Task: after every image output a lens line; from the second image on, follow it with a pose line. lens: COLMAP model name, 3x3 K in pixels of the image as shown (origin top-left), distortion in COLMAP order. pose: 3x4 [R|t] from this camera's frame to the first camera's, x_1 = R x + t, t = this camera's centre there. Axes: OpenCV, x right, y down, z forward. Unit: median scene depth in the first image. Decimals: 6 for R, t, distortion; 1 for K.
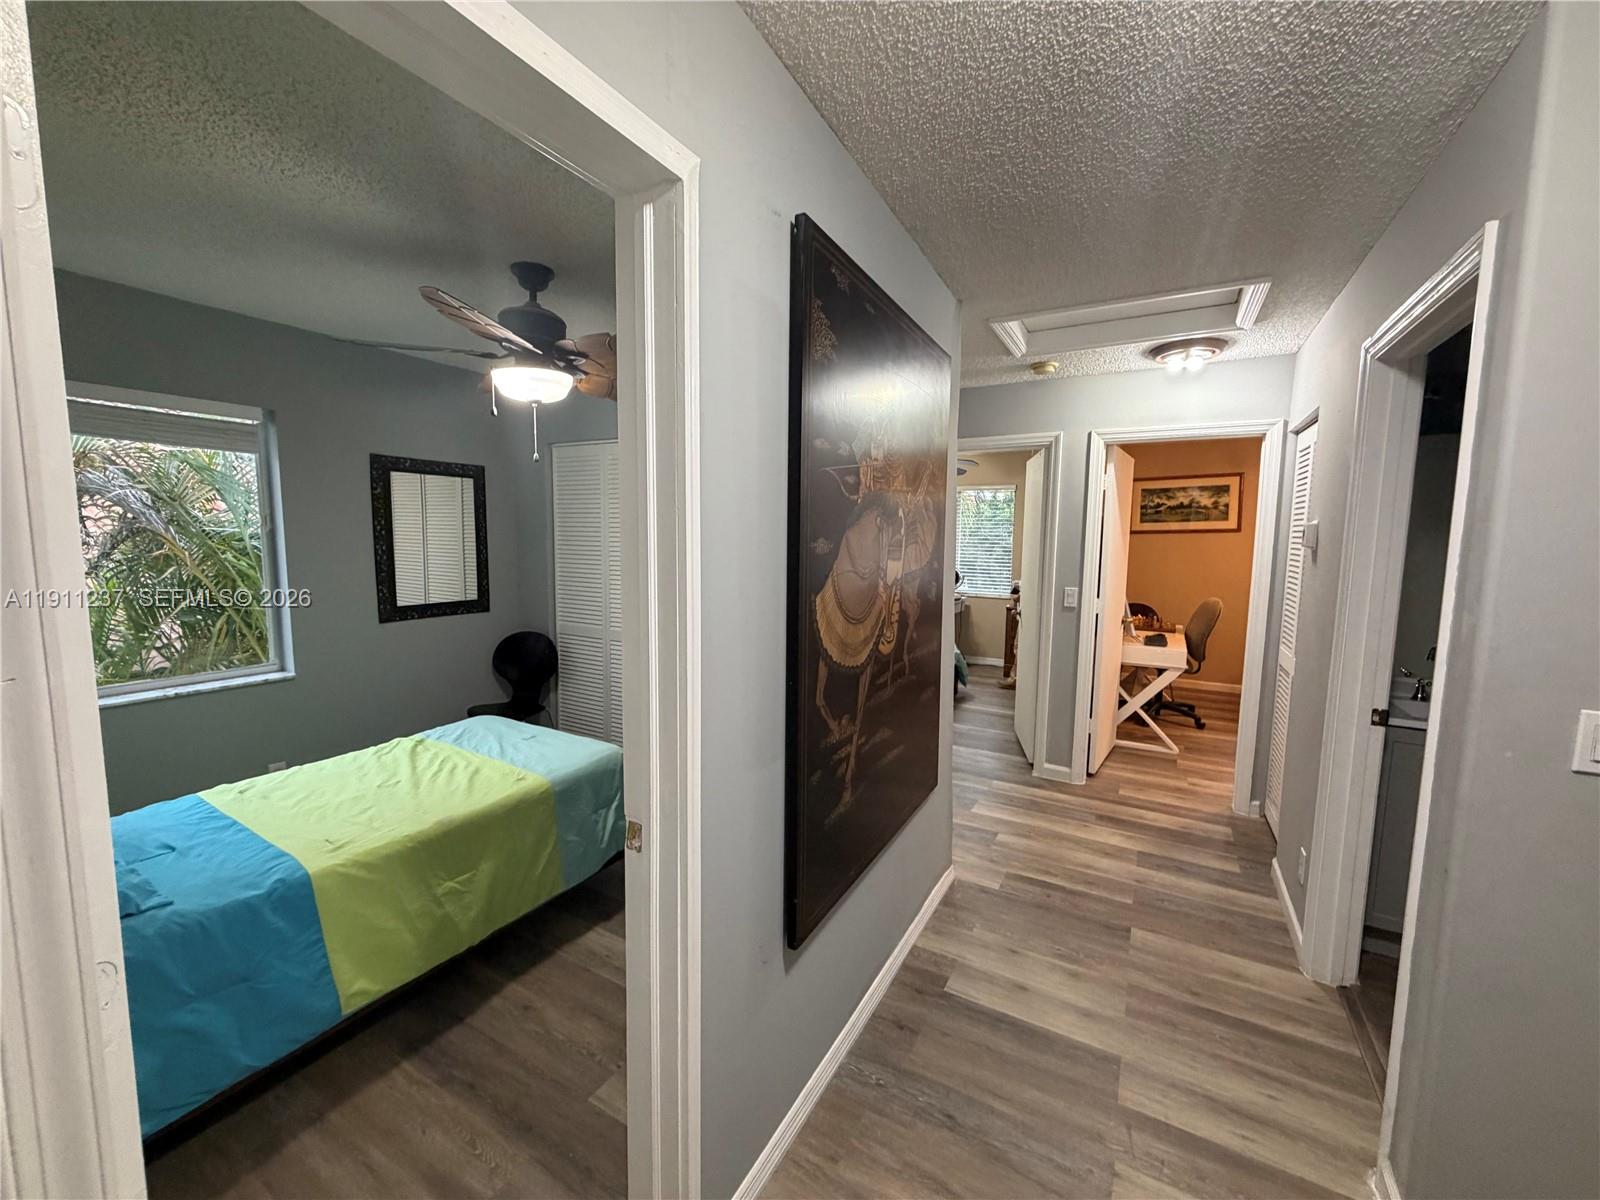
lens RADIAL K [[636.6, 0, 796.3], [0, 636.6, 601.5], [0, 0, 1]] dist [-0.000343, -0.000223]
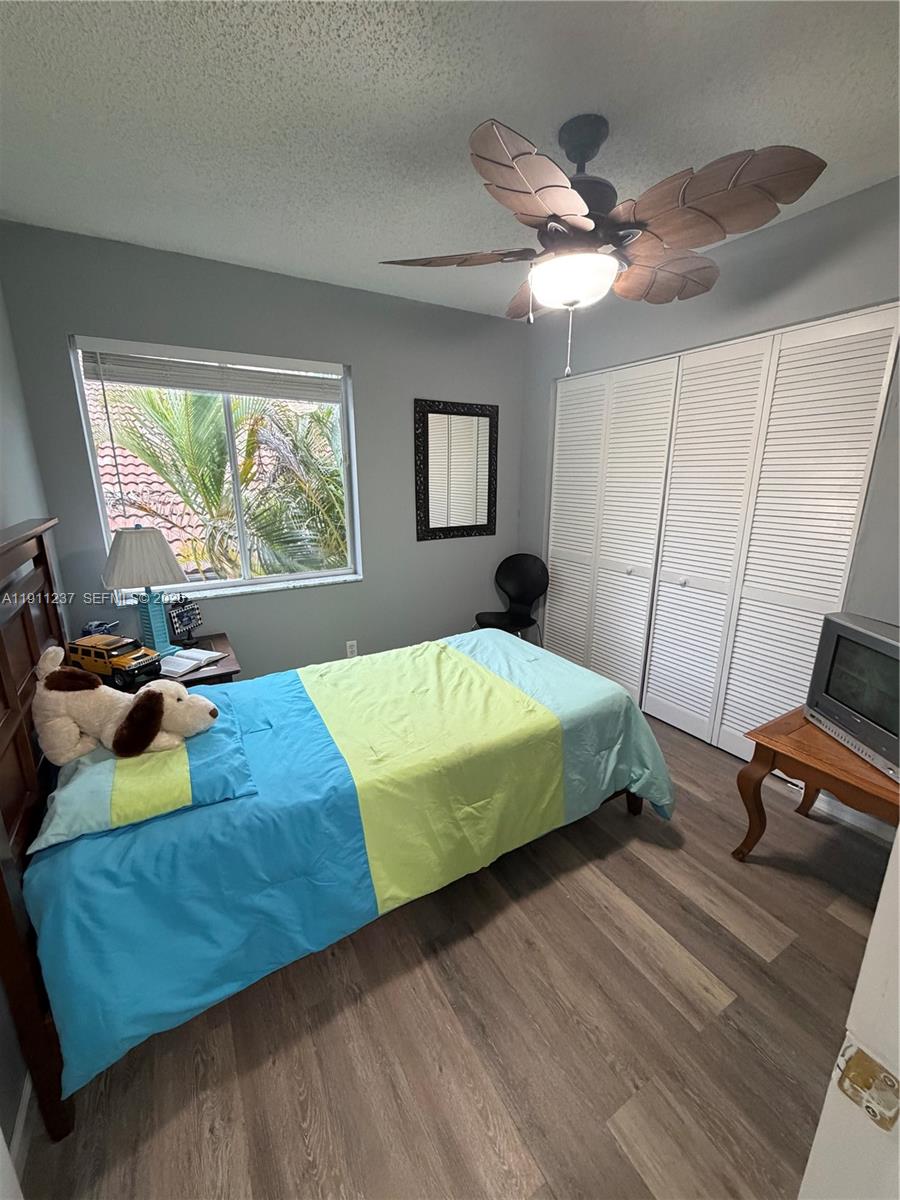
lens RADIAL K [[477.4, 0, 450.4], [0, 477.4, 596.3], [0, 0, 1]] dist [-0.000343, -0.000223]
pose [[0.871317, 0.109353, -0.478381, -0.194961], [-0.038068, 0.986980, 0.156276, -0.011440], [0.489241, -0.117955, 0.864135, 0.296006]]
